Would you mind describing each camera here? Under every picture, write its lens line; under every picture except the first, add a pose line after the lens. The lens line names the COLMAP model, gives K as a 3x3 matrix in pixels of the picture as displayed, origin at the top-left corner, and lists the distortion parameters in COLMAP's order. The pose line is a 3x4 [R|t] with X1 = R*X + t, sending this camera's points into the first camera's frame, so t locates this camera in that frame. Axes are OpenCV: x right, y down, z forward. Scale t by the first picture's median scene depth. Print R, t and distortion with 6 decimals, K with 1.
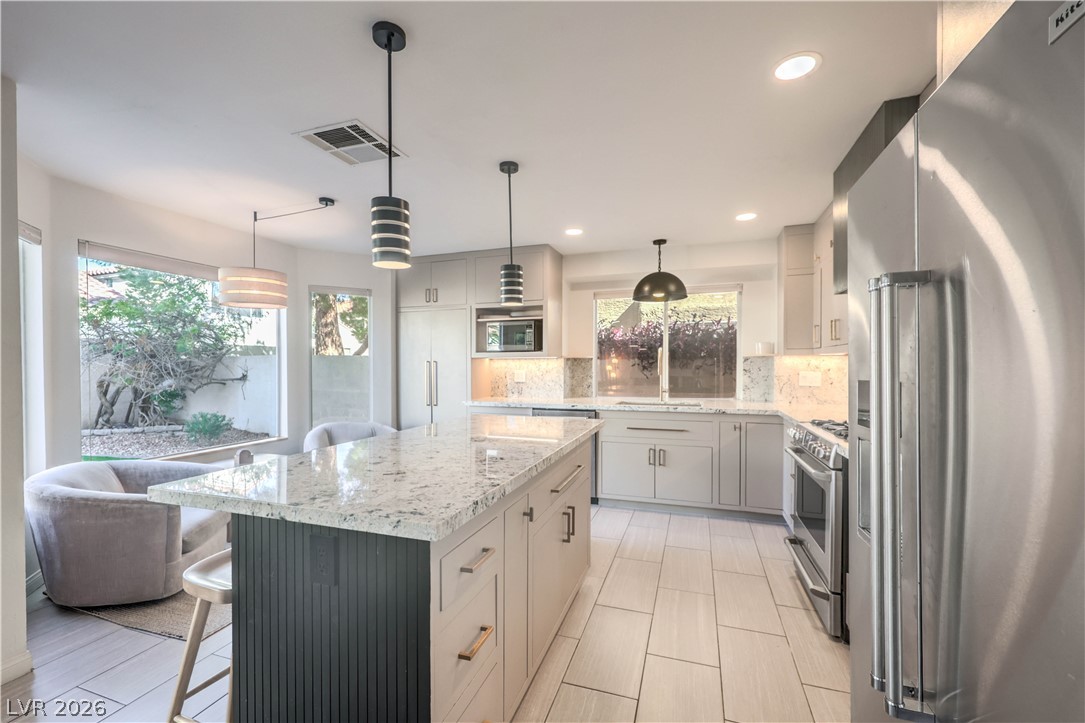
lens RADIAL K [[444.2, 0, 547.4], [0, 444.2, 368.2], [0, 0, 1]] dist [-0.000049, 0.000078]
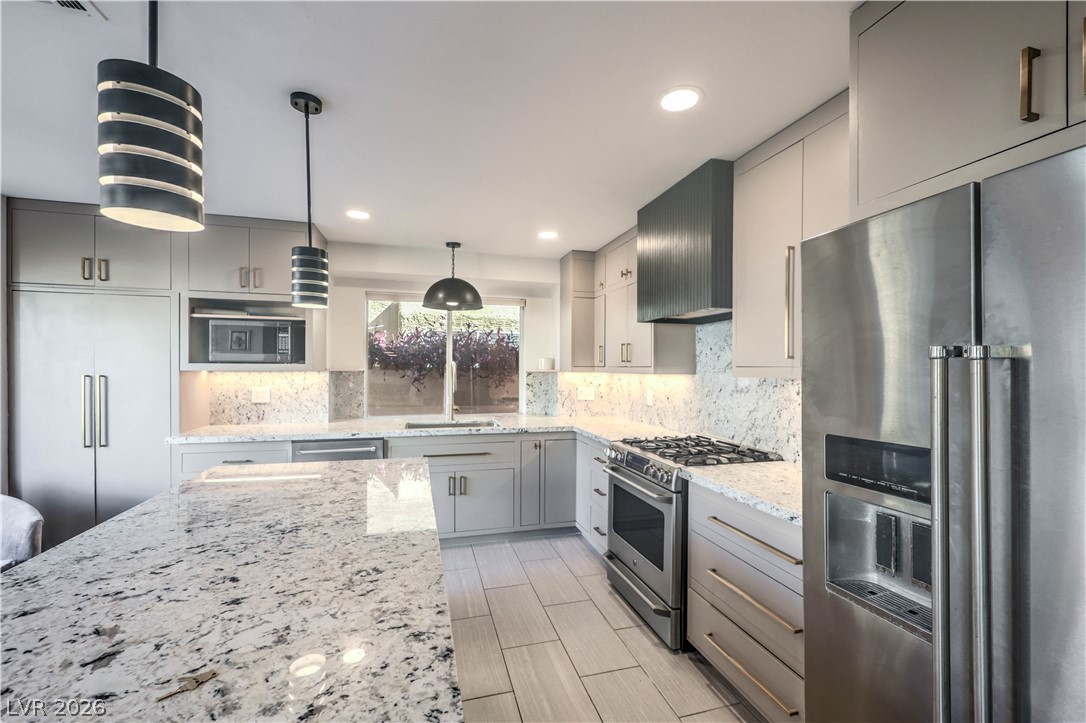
lens RADIAL K [[444.6, 0, 542.2], [0, 444.6, 370.2], [0, 0, 1]] dist [-0.000049, 0.000078]
pose [[0.825466, 0.005309, 0.564427, -0.099303], [-0.006416, 0.999979, -0.000022, -0.028029], [-0.564416, -0.003604, 0.825483, 0.139289]]
